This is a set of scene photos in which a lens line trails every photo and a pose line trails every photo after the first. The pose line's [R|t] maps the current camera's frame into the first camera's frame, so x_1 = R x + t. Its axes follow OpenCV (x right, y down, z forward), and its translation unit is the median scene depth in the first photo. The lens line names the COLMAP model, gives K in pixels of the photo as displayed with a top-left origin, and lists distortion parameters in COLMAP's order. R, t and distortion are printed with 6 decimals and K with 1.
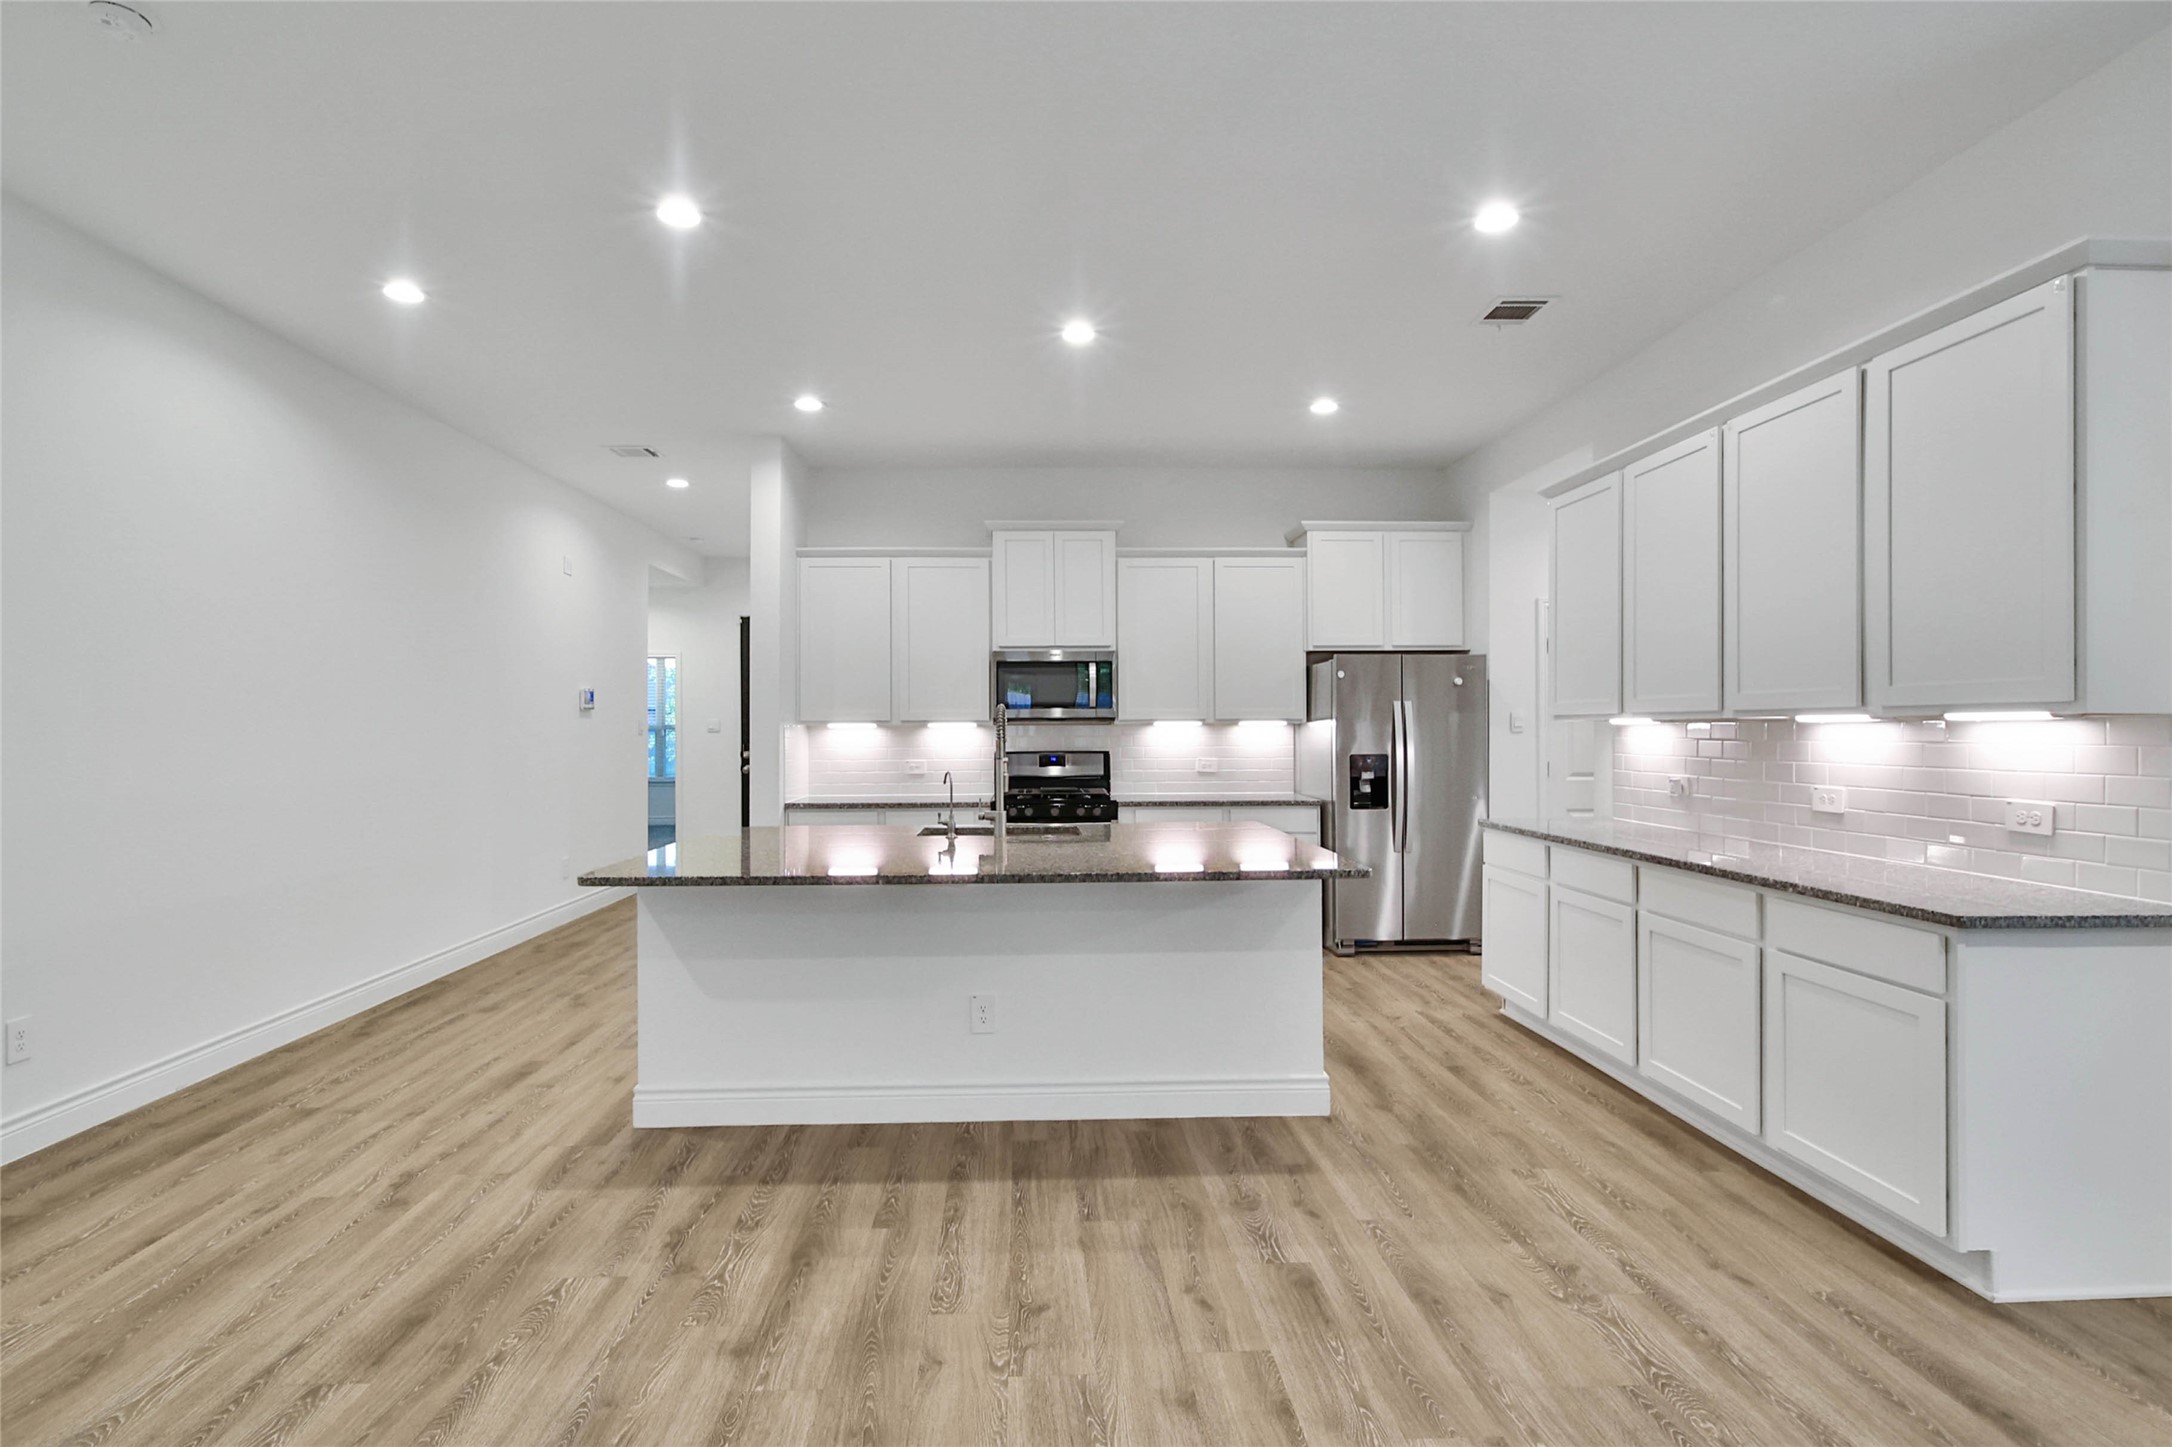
lens RADIAL K [[1037.5, 0, 1050.2], [0, 1037.5, 725.9], [0, 0, 1]] dist [0.001357, -0.000110]
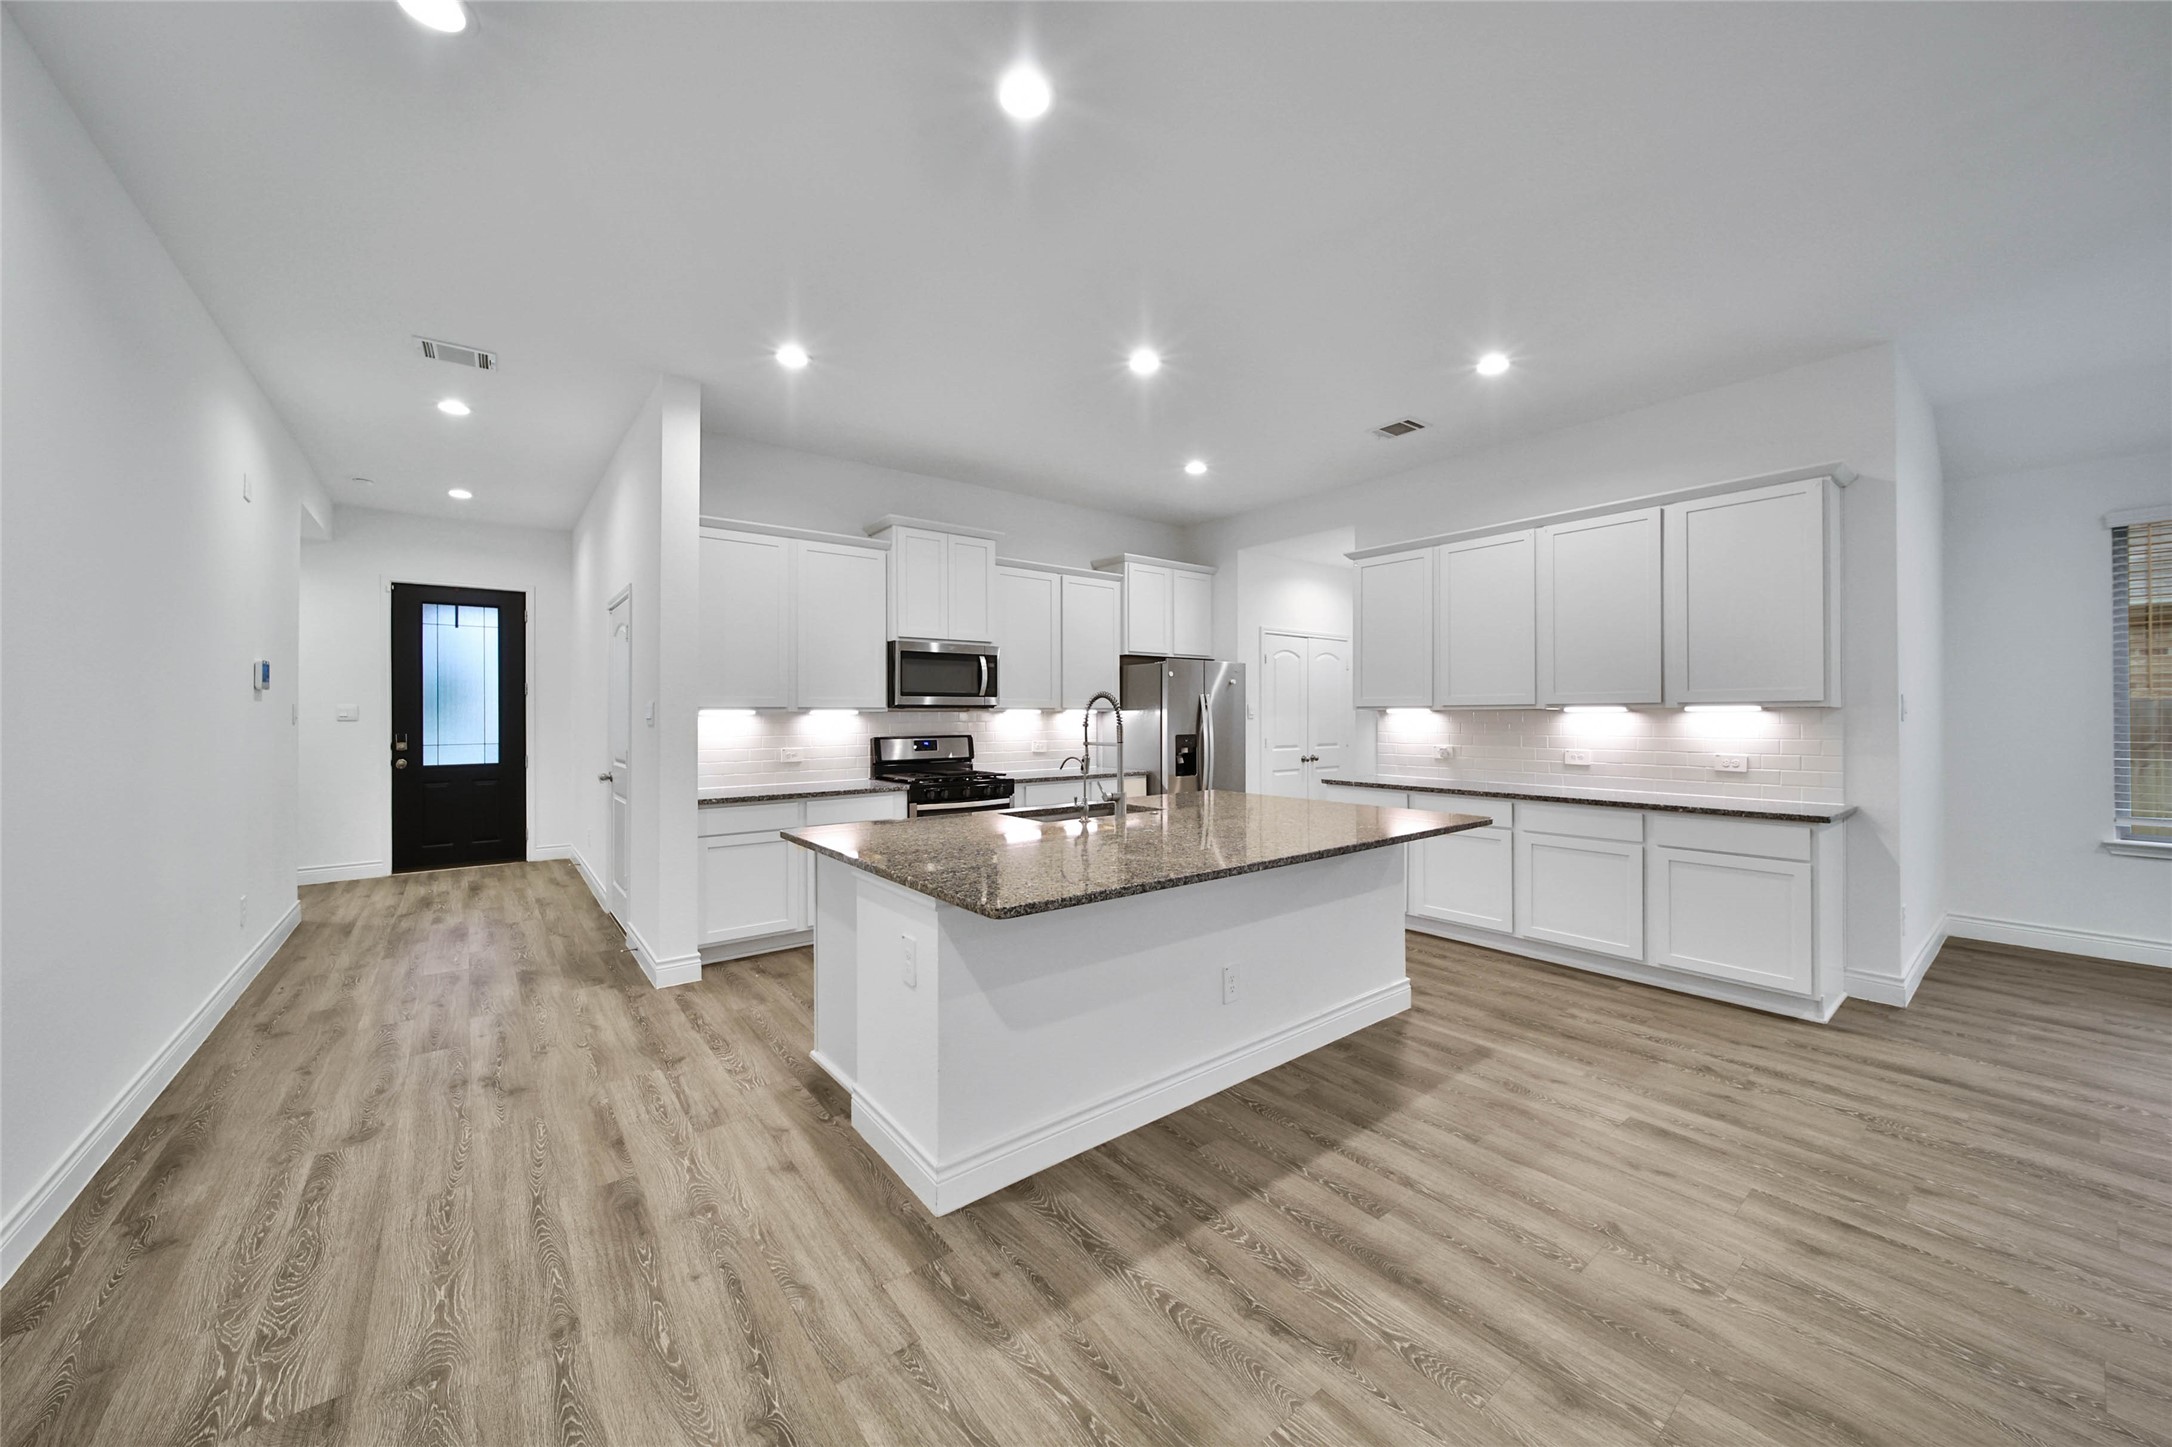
lens RADIAL K [[787.6, 0, 1090.2], [0, 787.6, 713.9], [0, 0, 1]] dist [-0.000799, -0.000075]
pose [[0.799393, 0.003262, 0.600799, -0.666614], [-0.002236, 0.999994, -0.002454, 0.004636], [-0.600804, 0.000619, 0.799396, 0.447757]]
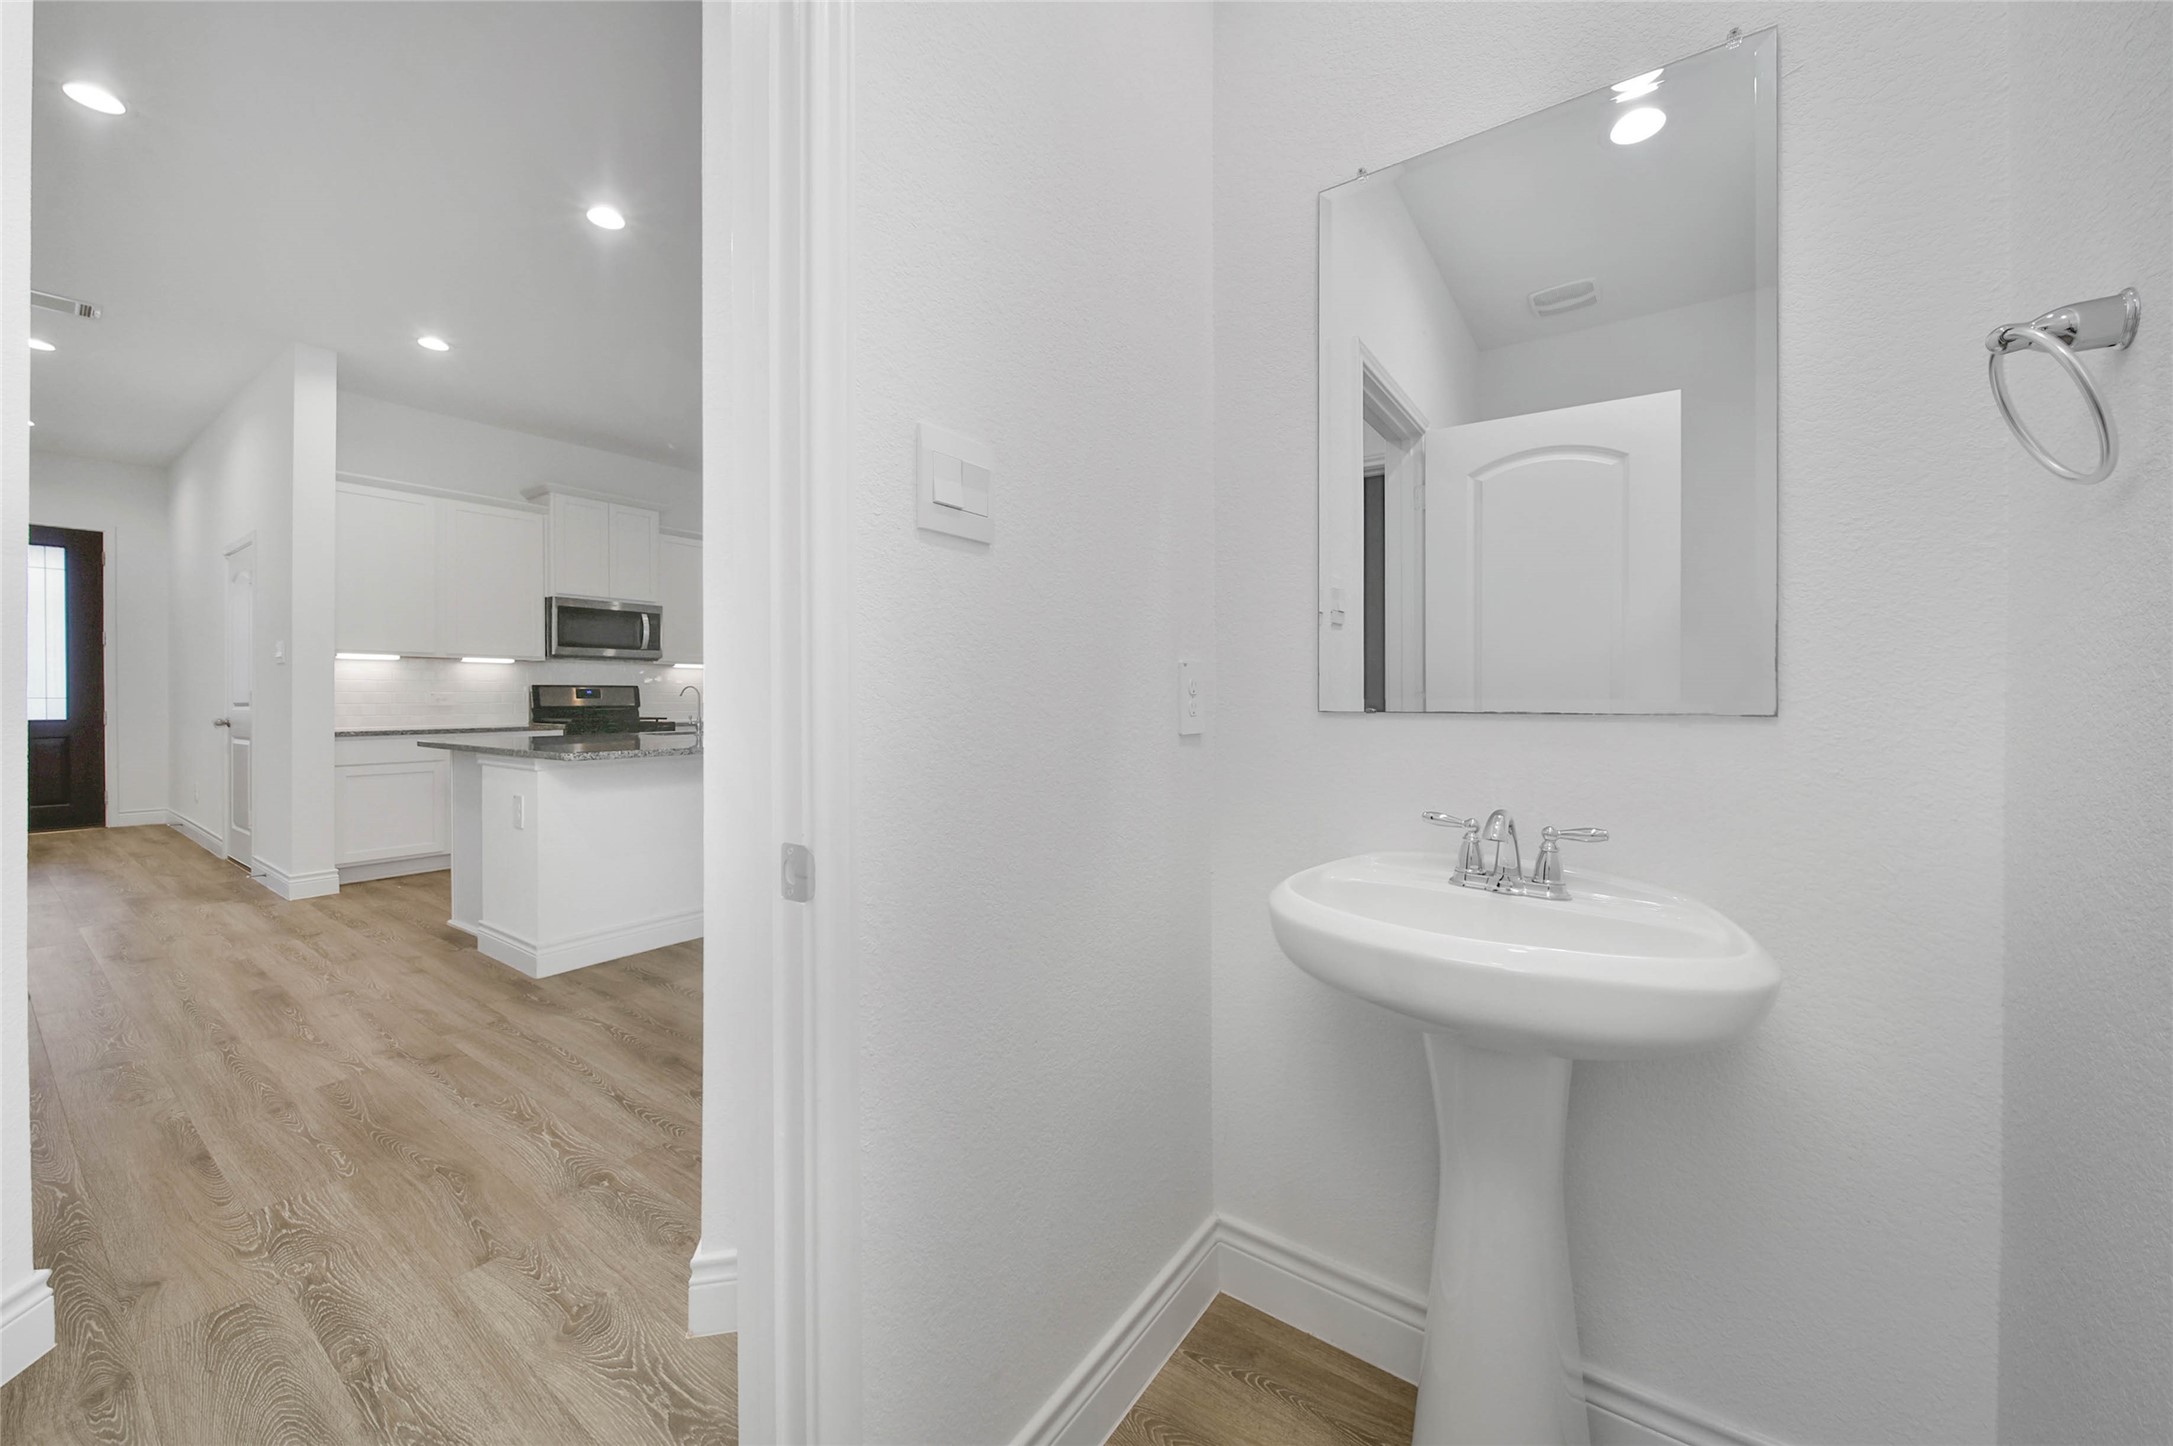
lens RADIAL K [[808.5, 0, 1084.7], [0, 808.5, 705.3], [0, 0, 1]] dist [-0.000021, -0.000760]
pose [[0.596836, -0.002162, 0.802361, -0.754664], [-0.003752, 0.999978, 0.005486, 0.075202], [-0.802355, -0.006284, 0.596814, -0.023428]]
